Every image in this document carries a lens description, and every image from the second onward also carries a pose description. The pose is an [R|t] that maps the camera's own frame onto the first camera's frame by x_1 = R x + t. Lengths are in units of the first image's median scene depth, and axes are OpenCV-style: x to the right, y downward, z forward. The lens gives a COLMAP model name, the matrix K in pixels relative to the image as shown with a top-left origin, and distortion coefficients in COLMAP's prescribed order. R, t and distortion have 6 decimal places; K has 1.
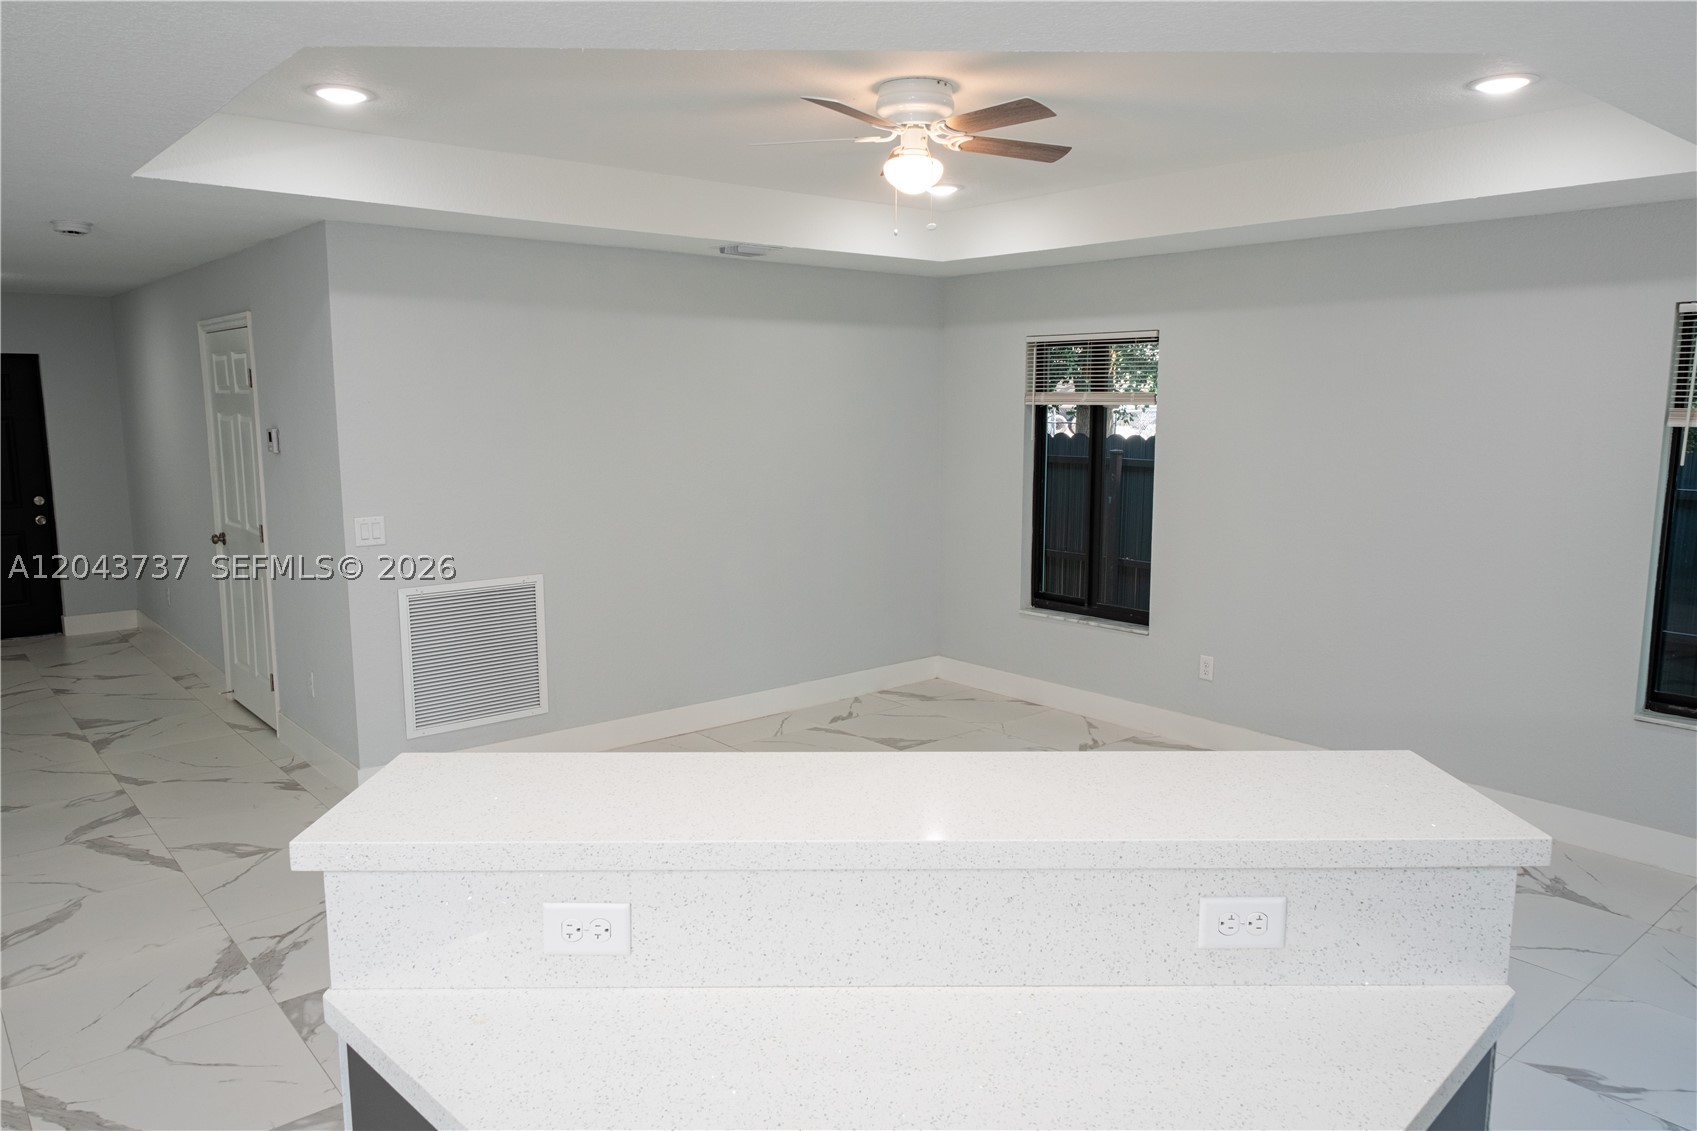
lens RADIAL K [[1170.8, 0, 860.3], [0, 1170.8, 568.7], [0, 0, 1]] dist [0.013496, -0.007182]
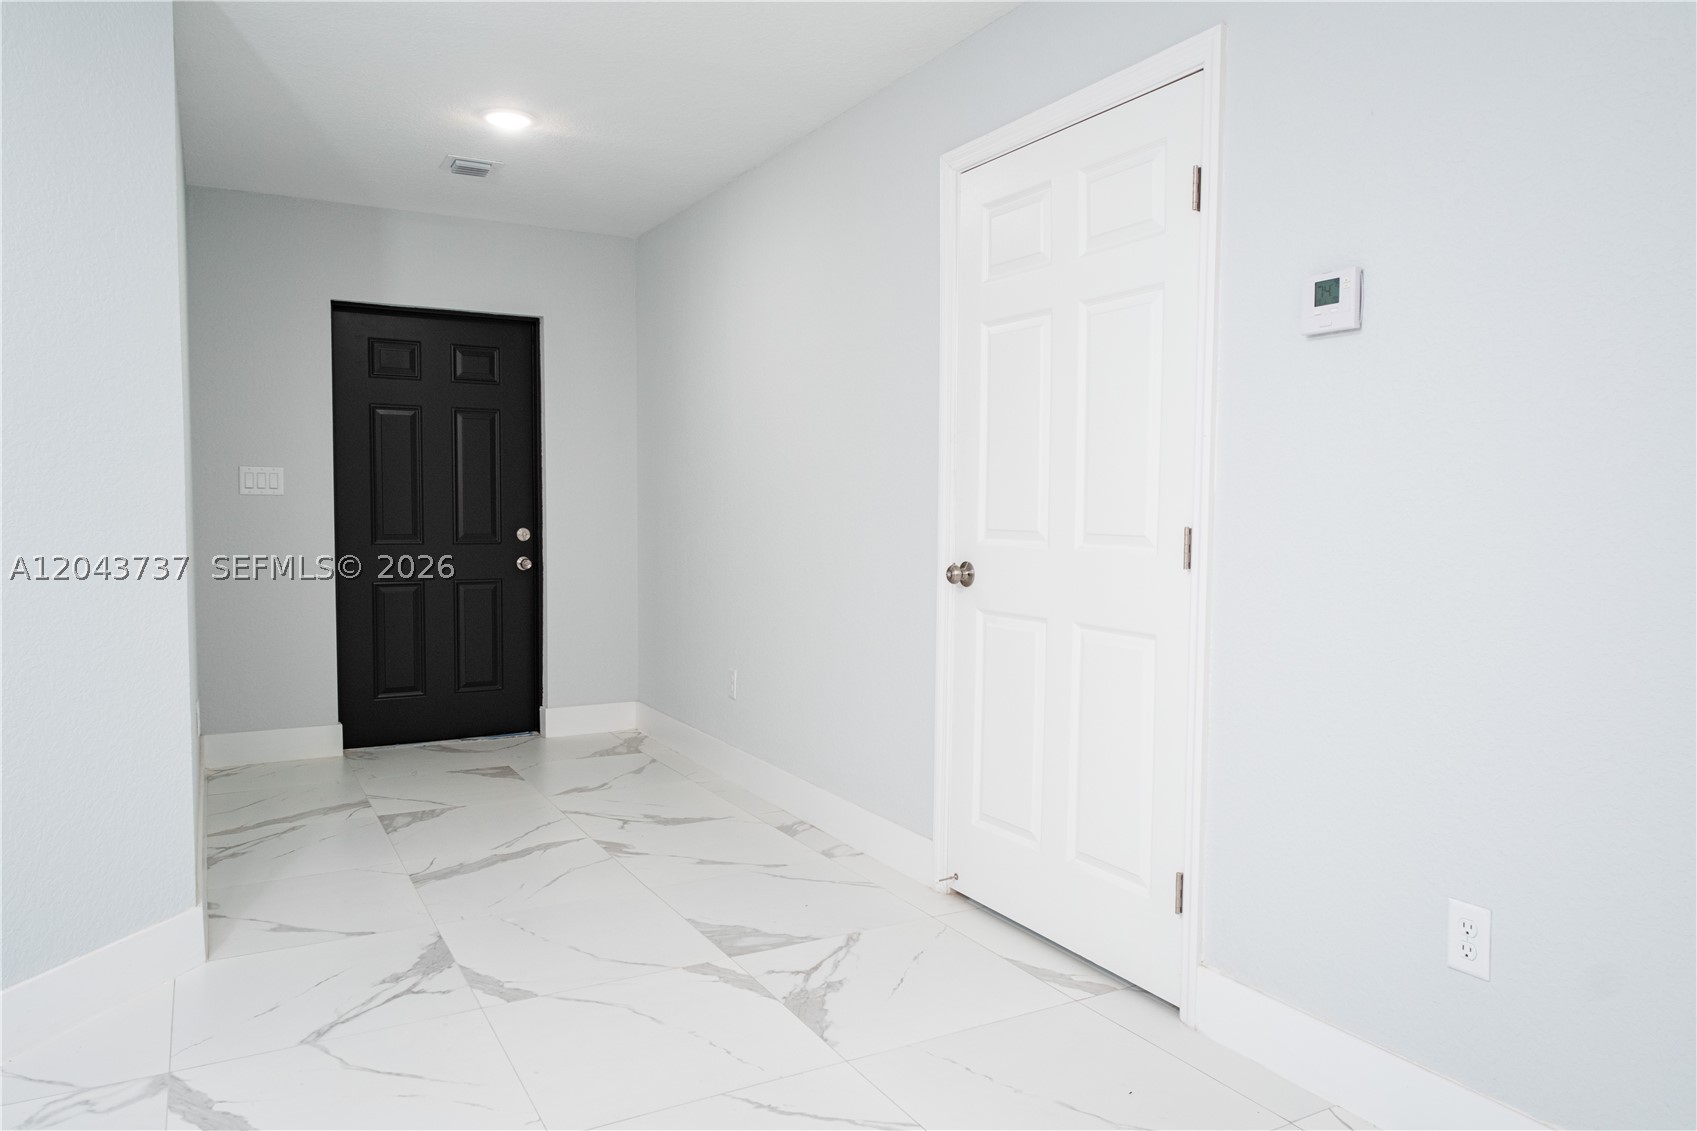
lens RADIAL K [[1170.8, 0, 857.9], [0, 1170.8, 574.0], [0, 0, 1]] dist [0.013496, -0.007182]
pose [[0.979776, 0.015068, -0.199531, -0.444620], [-0.031661, 0.996273, -0.080232, 0.015100], [0.197579, 0.084926, 0.976601, 0.453279]]
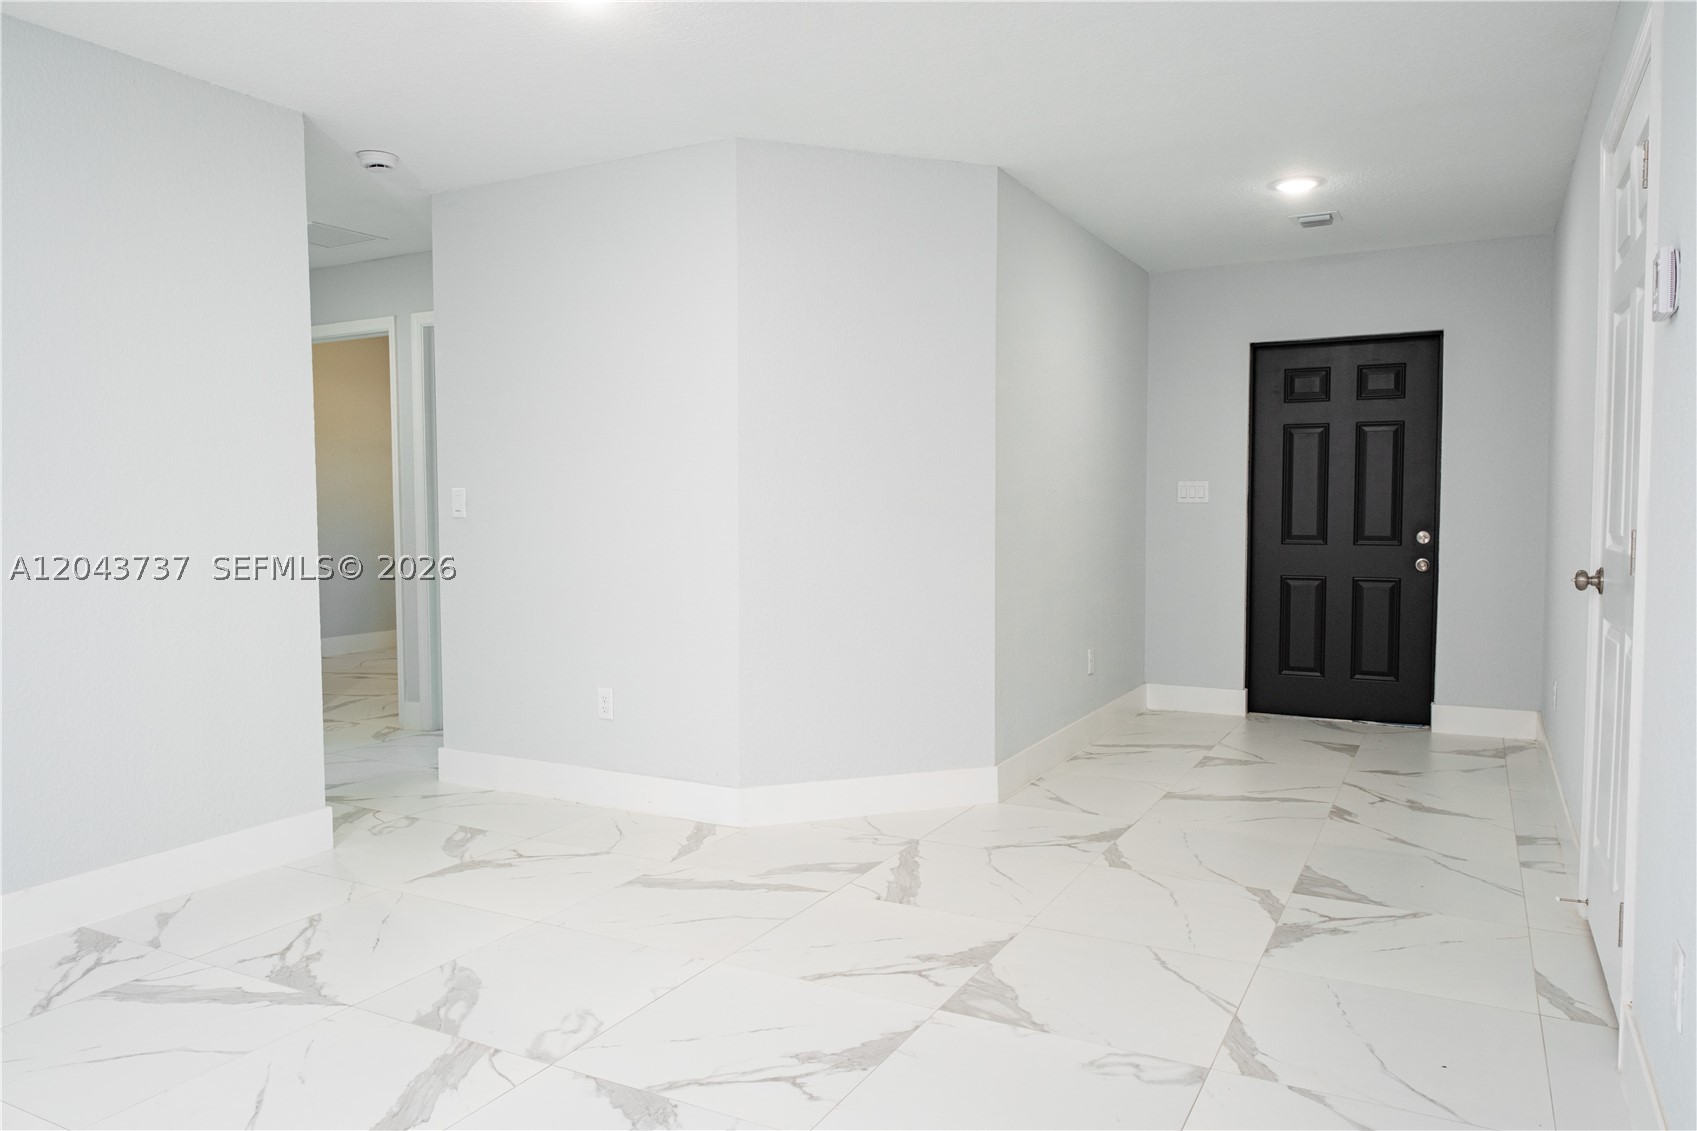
lens RADIAL K [[1170.8, 0, 836.6], [0, 1170.8, 571.1], [0, 0, 1]] dist [0.013496, -0.007182]
pose [[0.358781, 0.048845, -0.932143, -0.189868], [-0.131331, 0.991338, 0.001398, 0.009600], [0.924137, 0.121918, 0.362088, 0.491793]]
